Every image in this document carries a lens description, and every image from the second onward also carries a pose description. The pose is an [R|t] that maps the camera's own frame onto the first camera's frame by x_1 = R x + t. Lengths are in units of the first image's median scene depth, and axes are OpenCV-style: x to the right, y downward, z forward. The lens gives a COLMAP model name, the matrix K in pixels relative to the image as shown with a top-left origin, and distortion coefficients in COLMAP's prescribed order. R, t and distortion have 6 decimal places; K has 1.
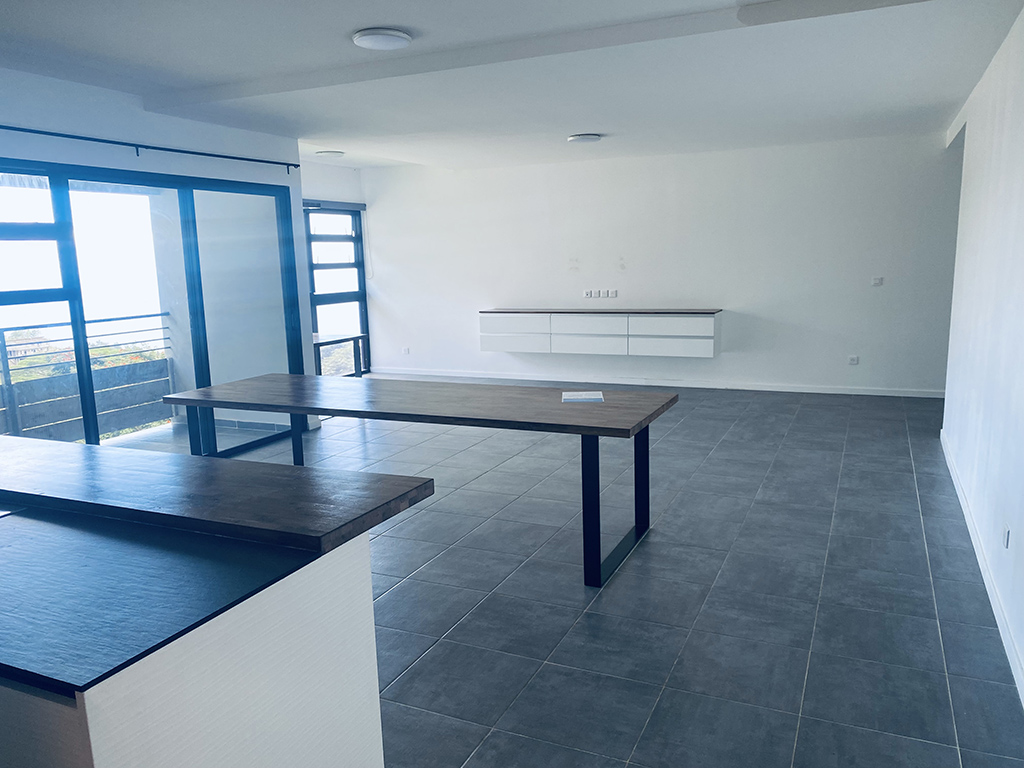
lens RADIAL K [[771.6, 0, 520.8], [0, 771.6, 385.8], [0, 0, 1]] dist [0.009816, -0.020862]
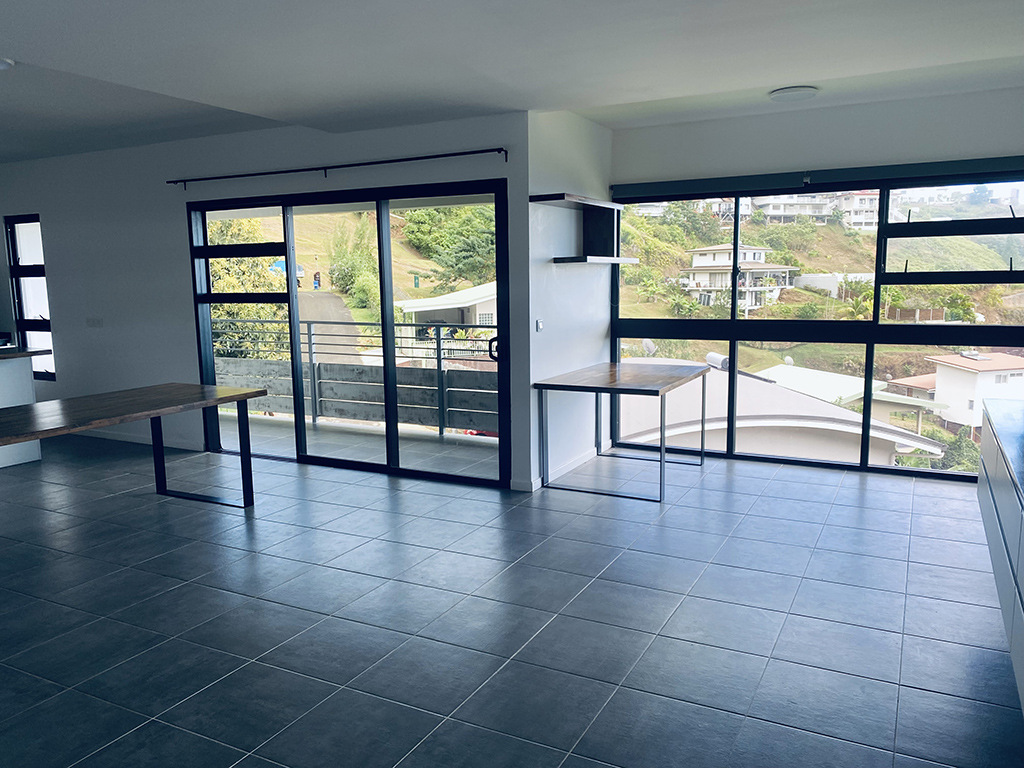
lens RADIAL K [[771.6, 0, 522.5], [0, 771.6, 389.8], [0, 0, 1]] dist [0.009816, -0.020862]
pose [[-0.029559, 0.171538, -0.984734, 0.677812], [-0.164234, 0.970942, 0.174065, -0.256342], [0.985978, 0.166872, -0.000527, 1.409081]]
